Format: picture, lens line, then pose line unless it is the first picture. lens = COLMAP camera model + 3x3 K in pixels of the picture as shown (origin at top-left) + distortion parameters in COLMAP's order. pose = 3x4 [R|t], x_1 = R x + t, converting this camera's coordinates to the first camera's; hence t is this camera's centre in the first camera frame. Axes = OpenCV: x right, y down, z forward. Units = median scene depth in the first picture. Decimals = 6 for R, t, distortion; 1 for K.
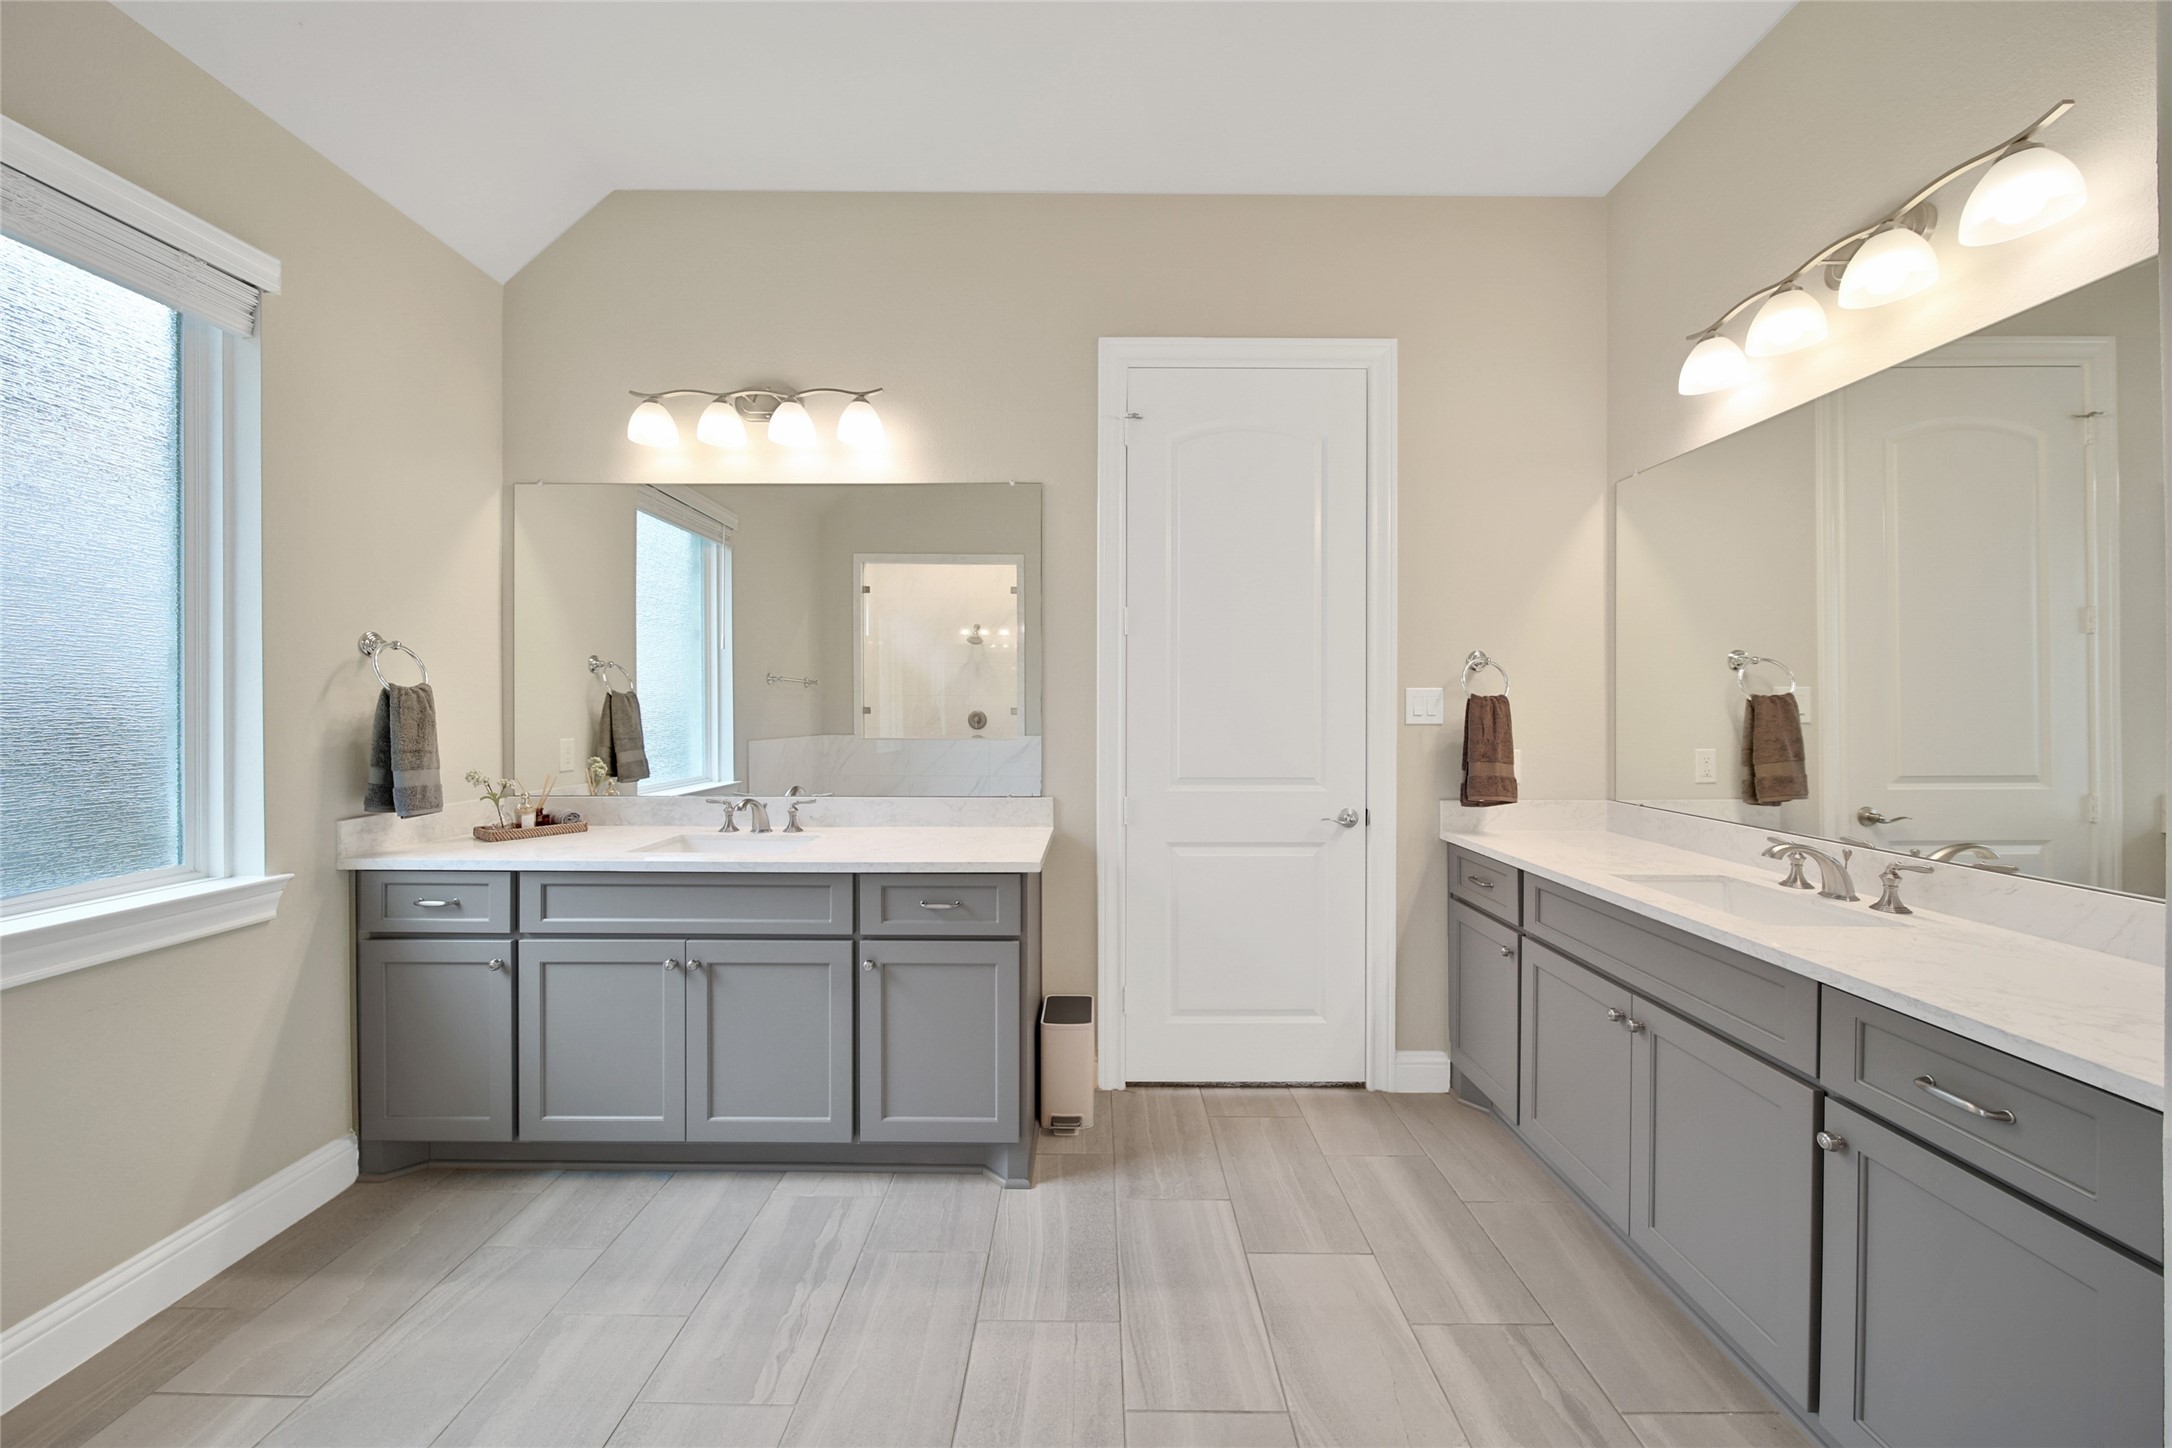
lens RADIAL K [[787.7, 0, 1101.1], [0, 787.7, 715.6], [0, 0, 1]] dist [0.000998, -0.000031]
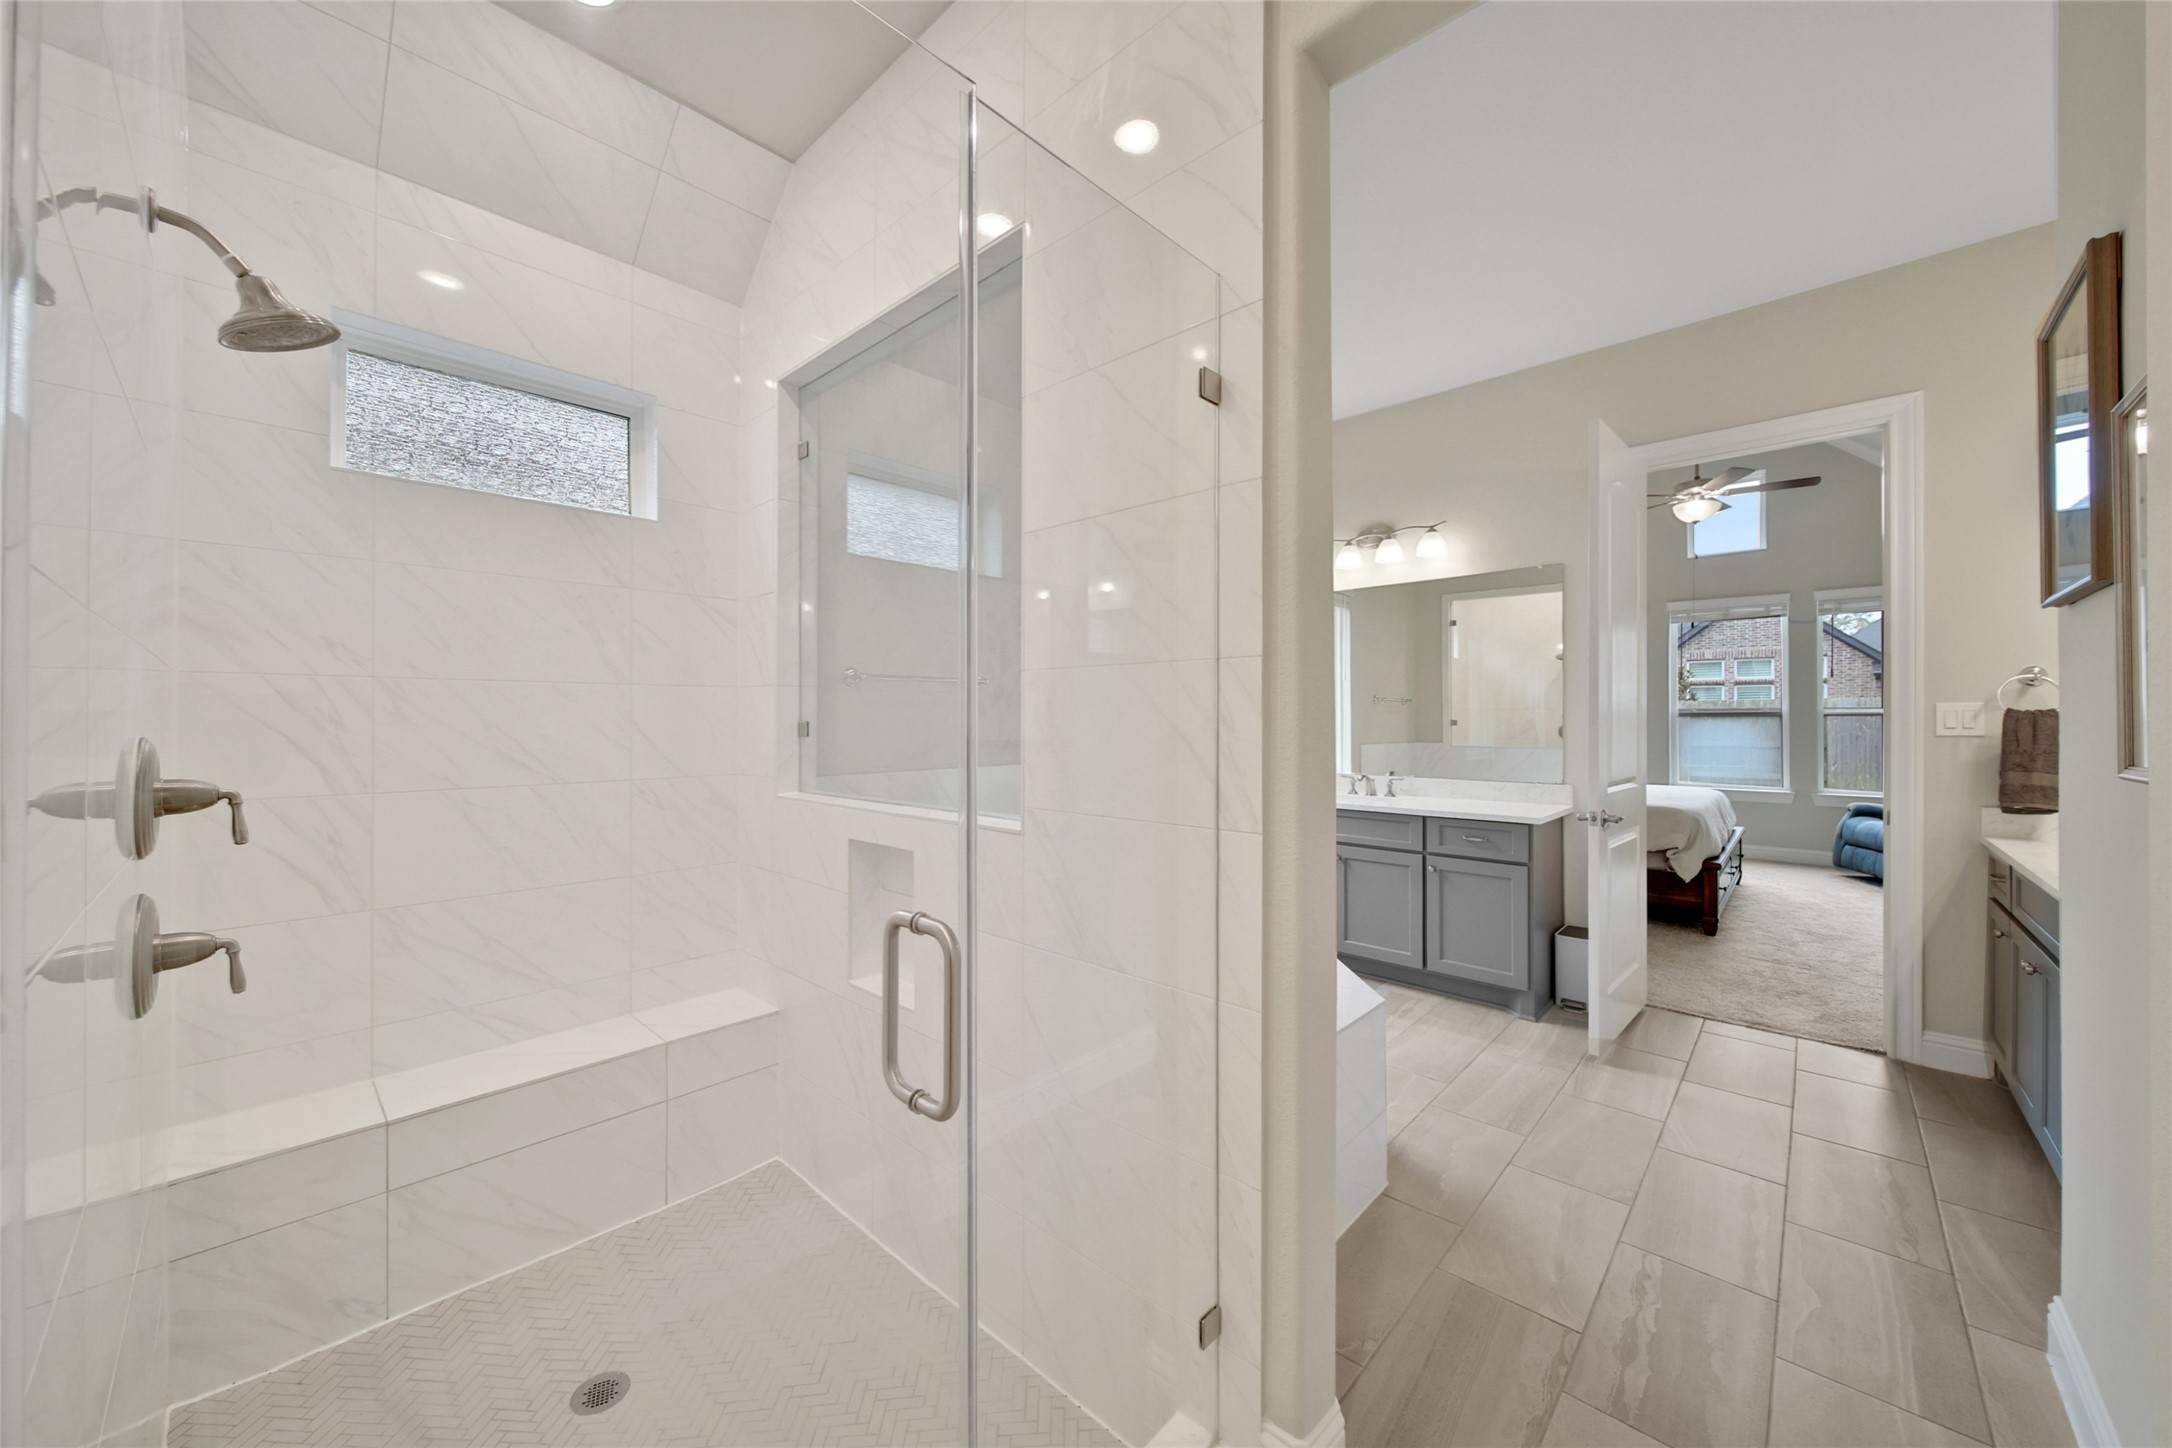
lens RADIAL K [[787.7, 0, 1101.1], [0, 787.7, 715.6], [0, 0, 1]] dist [0.000998, -0.000031]
pose [[0.743542, -0.005514, -0.668666, 0.272922], [-0.004292, 0.999906, -0.013017, 0.001641], [0.668675, 0.012549, 0.743449, -0.657358]]
